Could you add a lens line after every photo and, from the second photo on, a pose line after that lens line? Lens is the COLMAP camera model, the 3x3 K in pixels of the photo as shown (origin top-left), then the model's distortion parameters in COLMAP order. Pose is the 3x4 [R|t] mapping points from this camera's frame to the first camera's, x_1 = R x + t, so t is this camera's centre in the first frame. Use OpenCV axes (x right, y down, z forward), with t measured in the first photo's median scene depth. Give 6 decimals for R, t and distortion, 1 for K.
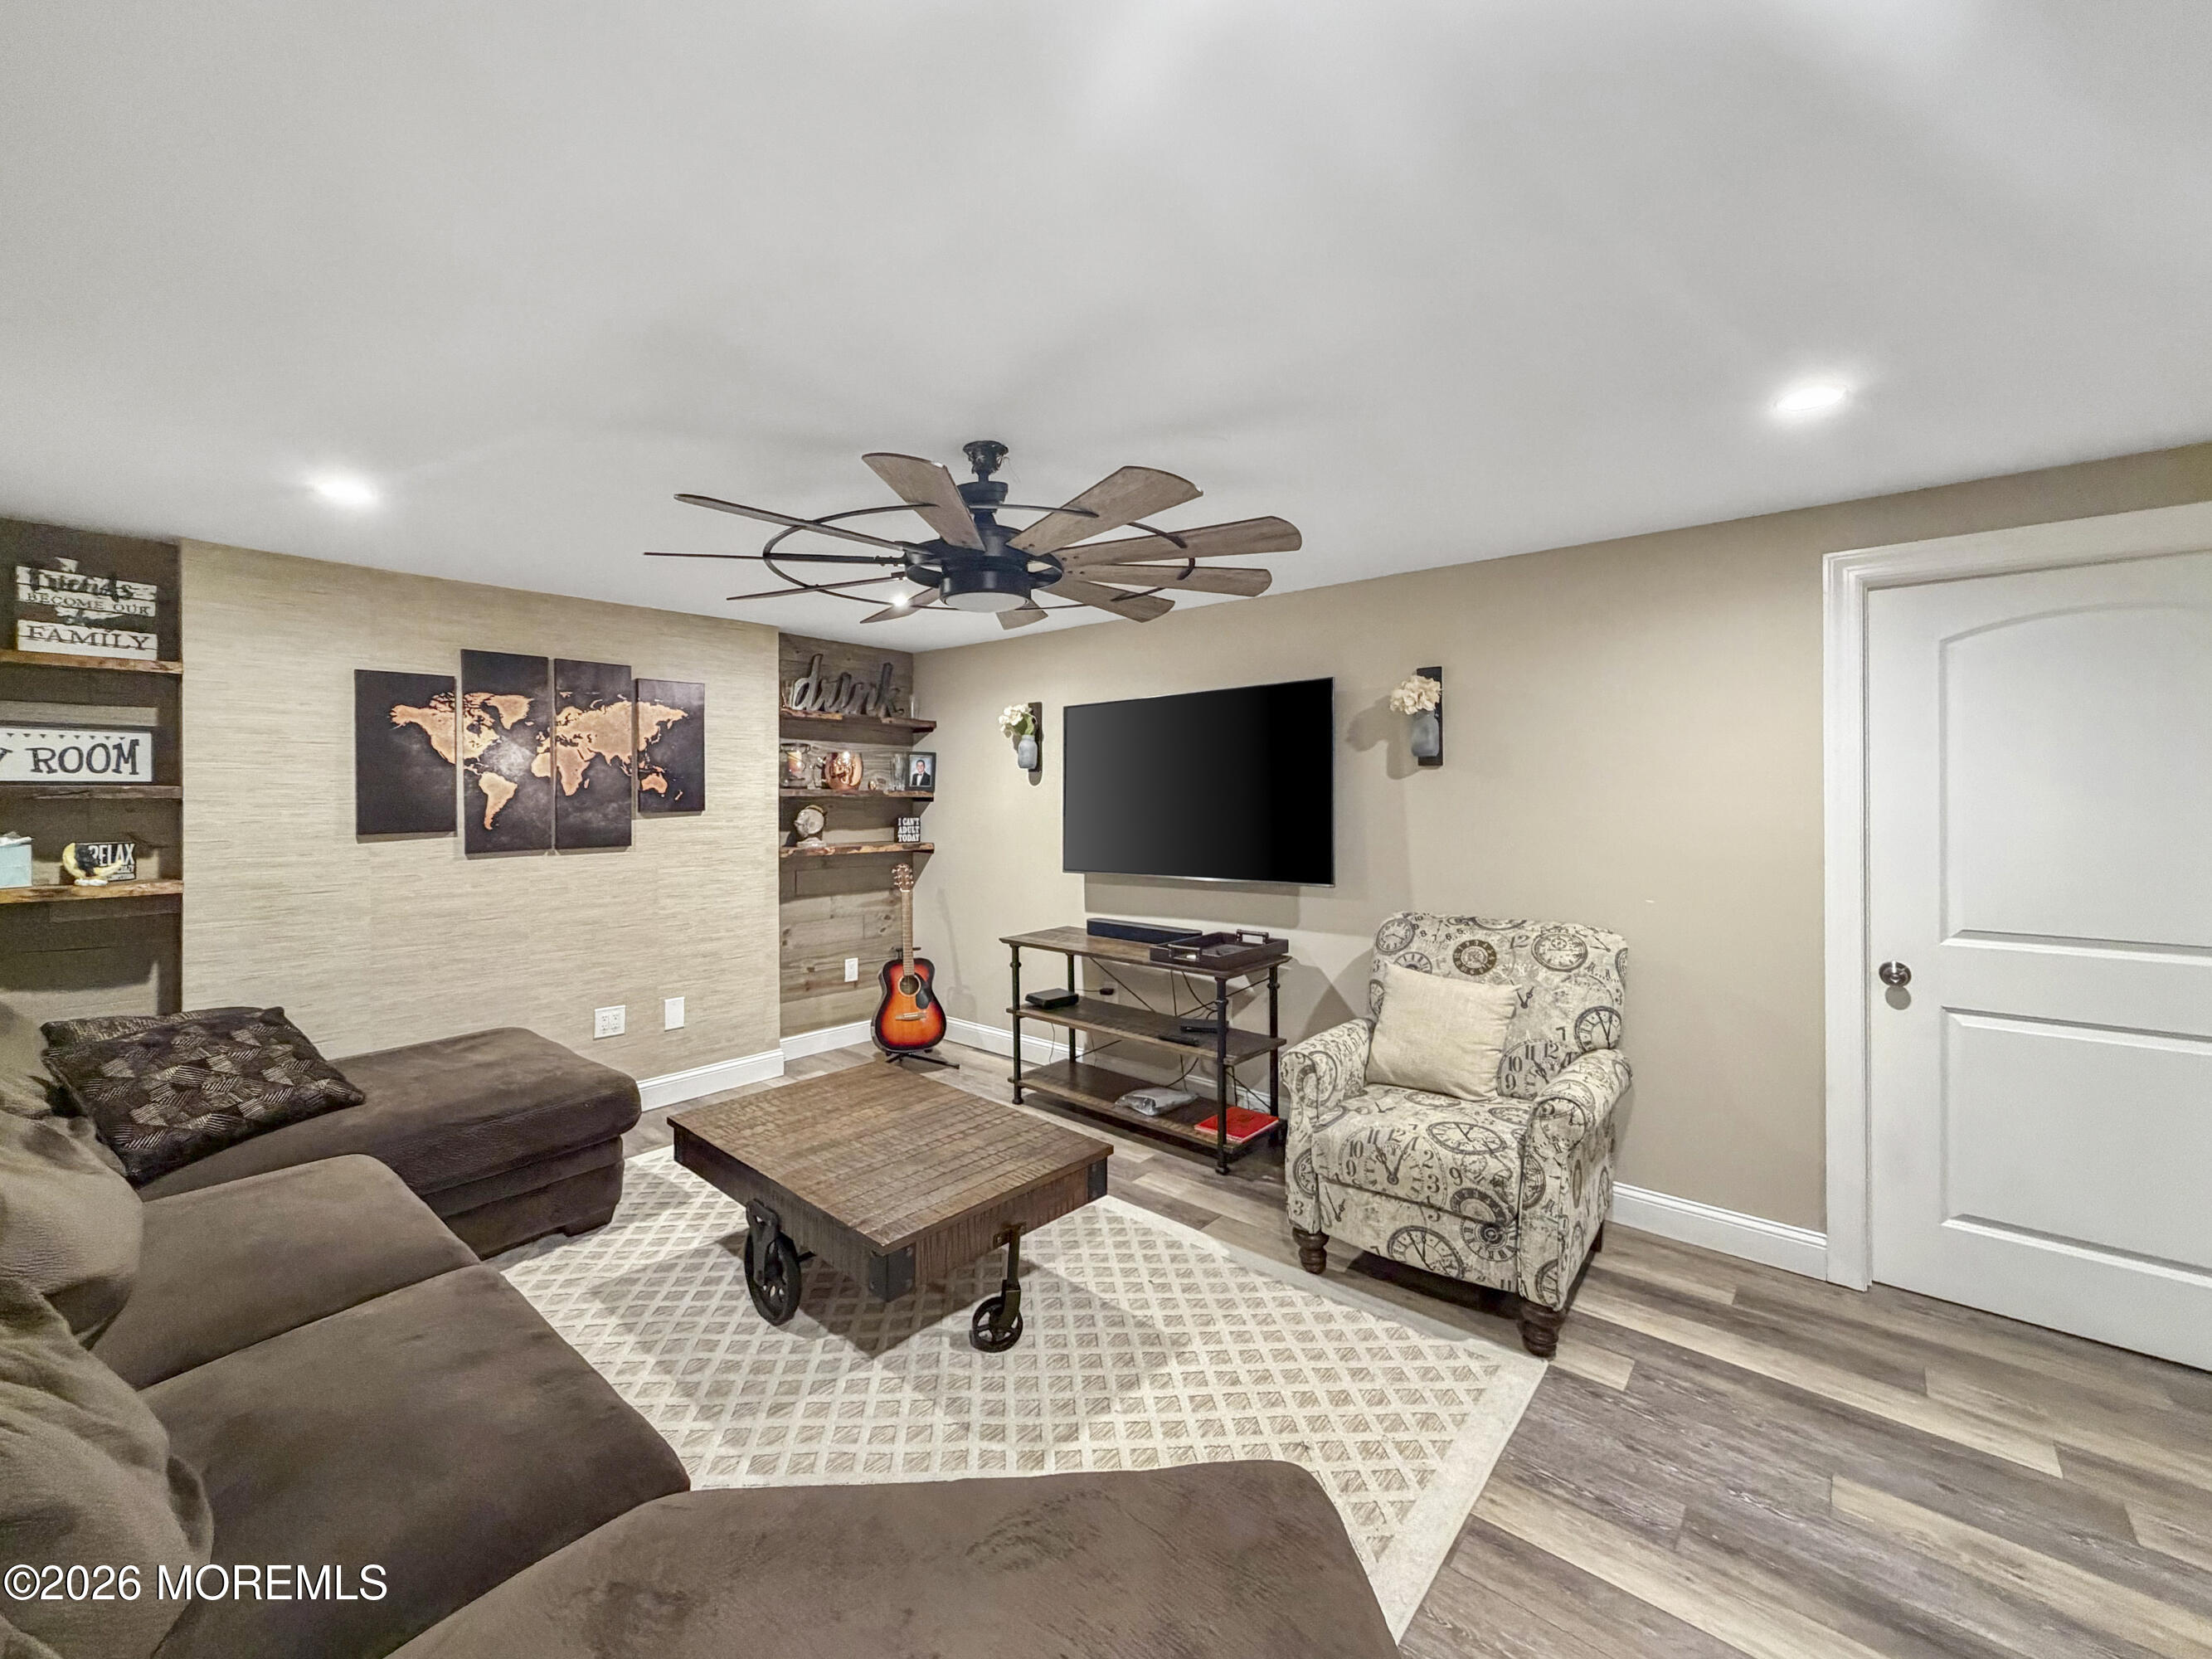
lens RADIAL K [[897.6, 0, 1107.8], [0, 897.6, 792.4], [0, 0, 1]] dist [0.002466, 0.000276]
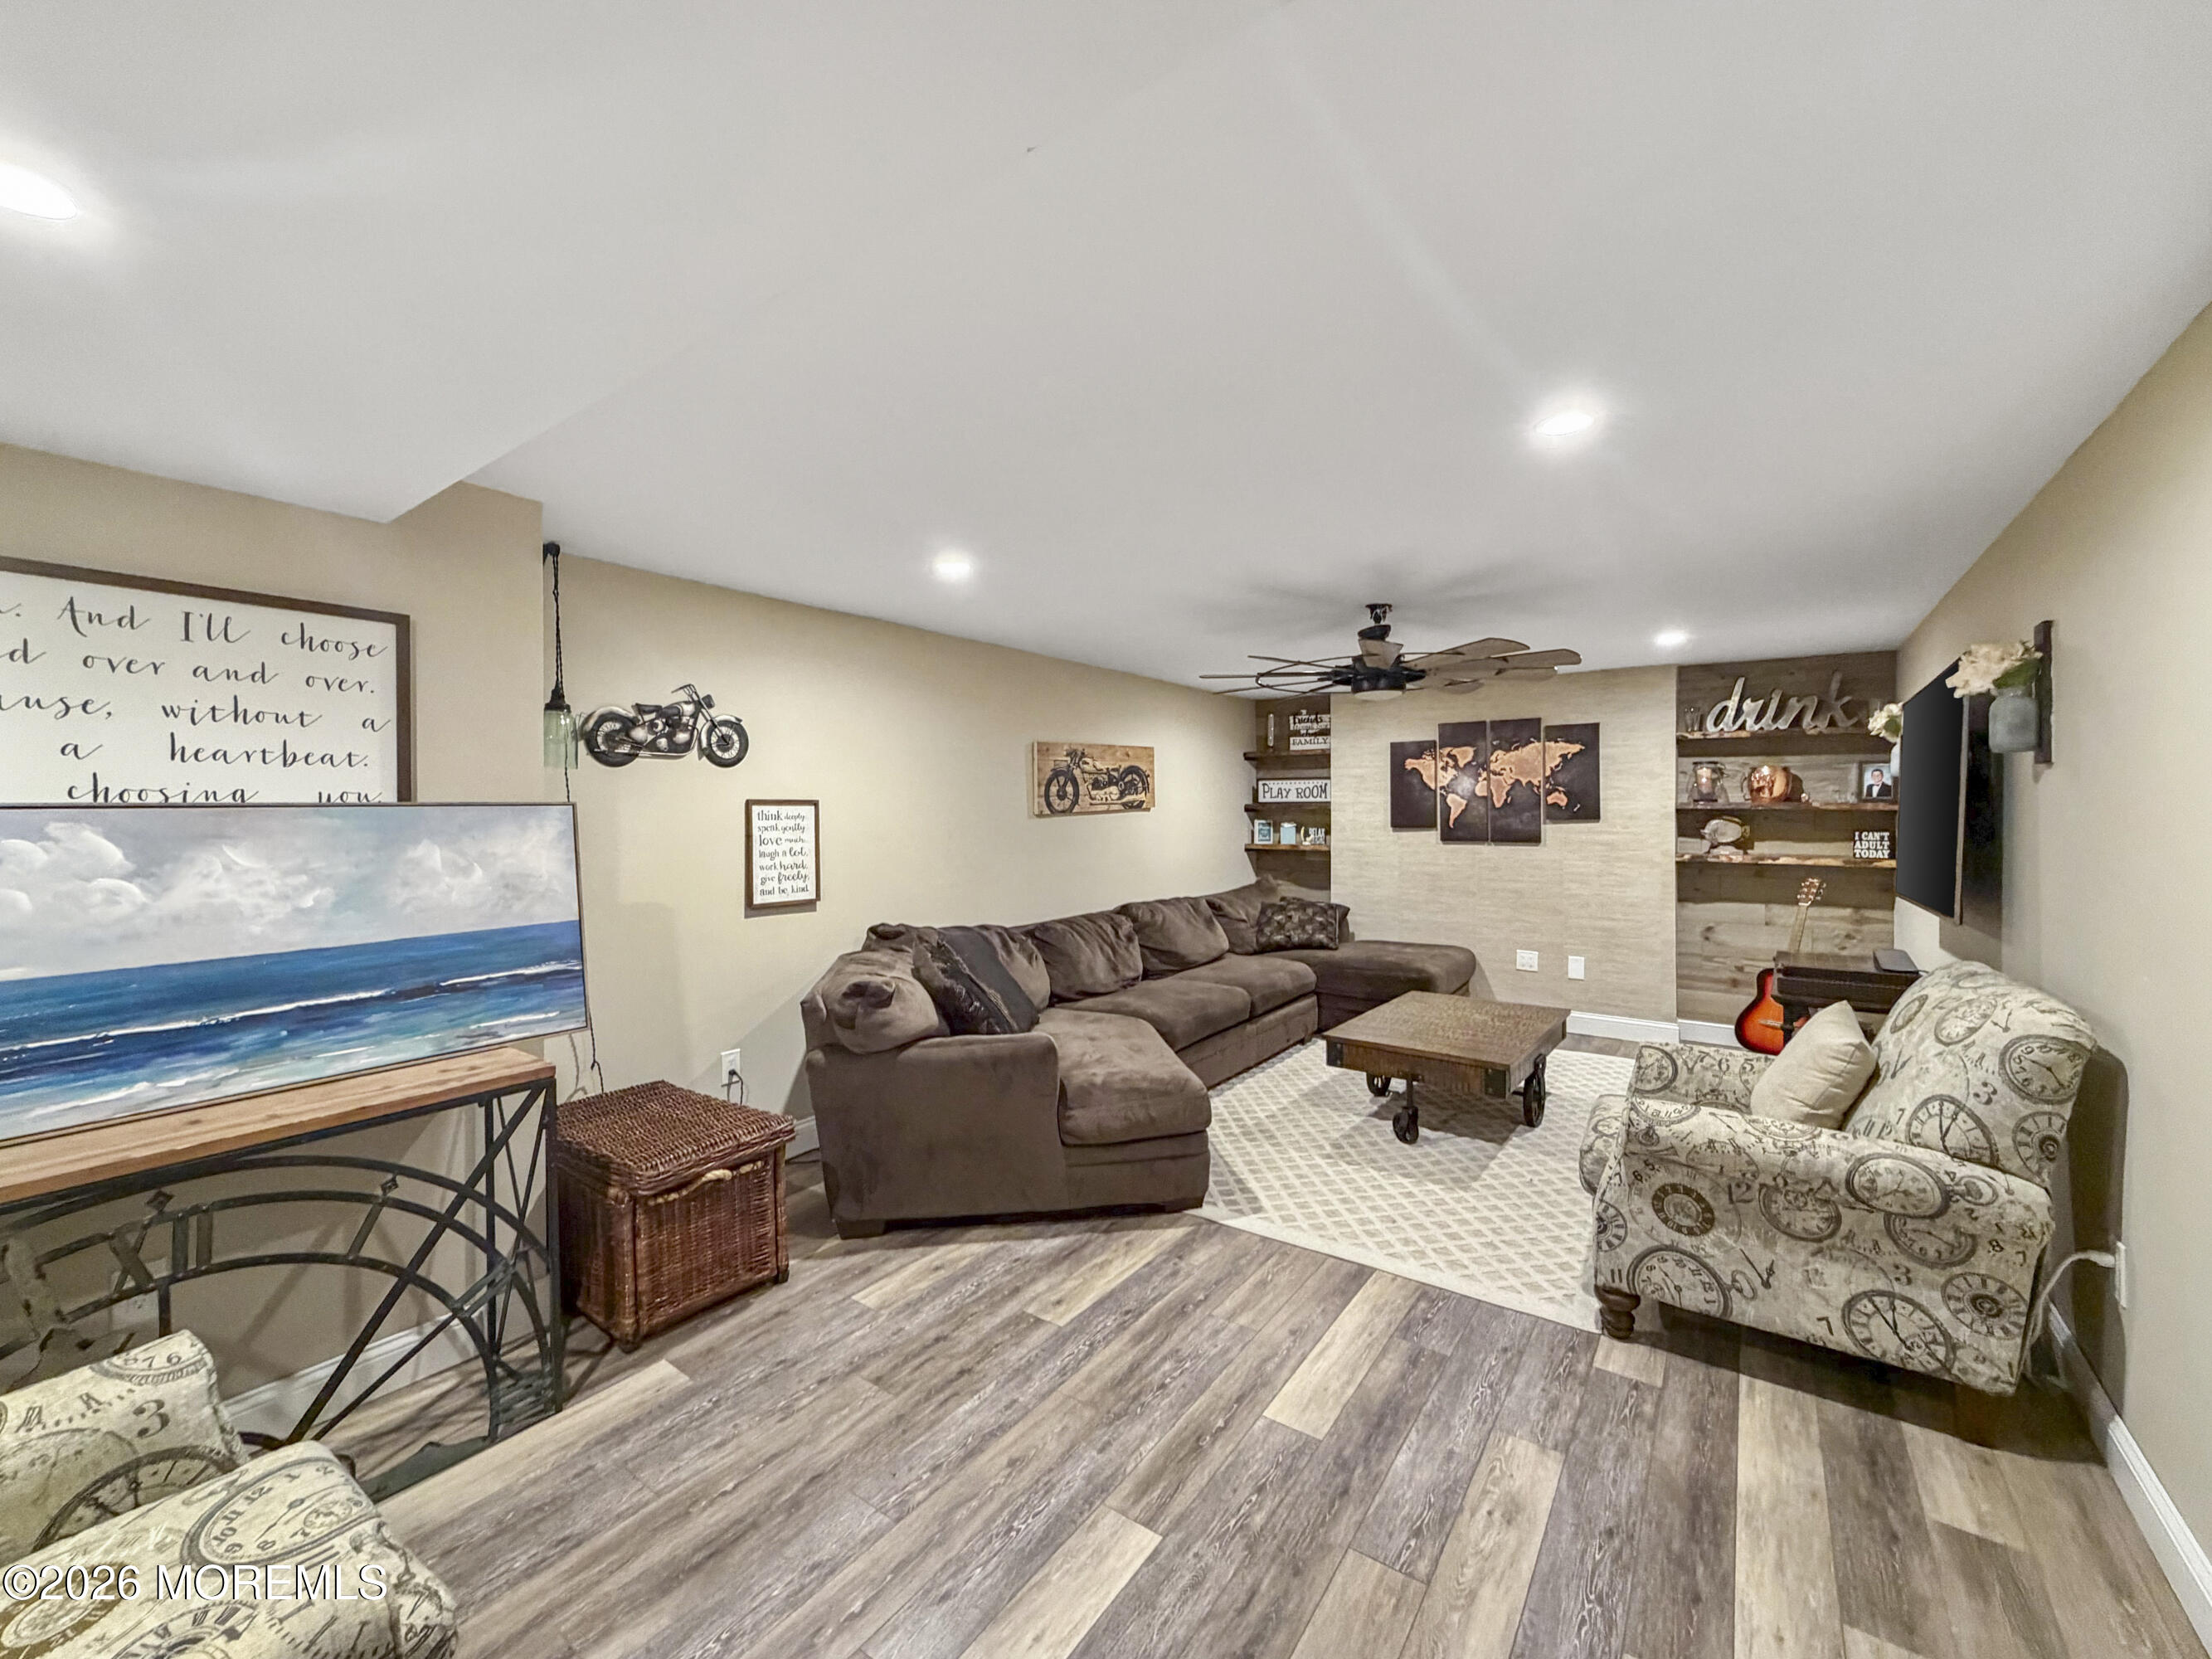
lens RADIAL K [[897.6, 0, 1106.0], [0, 897.6, 823.9], [0, 0, 1]] dist [0.002466, 0.000276]
pose [[0.084517, 0.016259, -0.996289, 0.936767], [0.000706, 0.999866, 0.016377, 0.006277], [0.996422, -0.002087, 0.084494, 0.203365]]
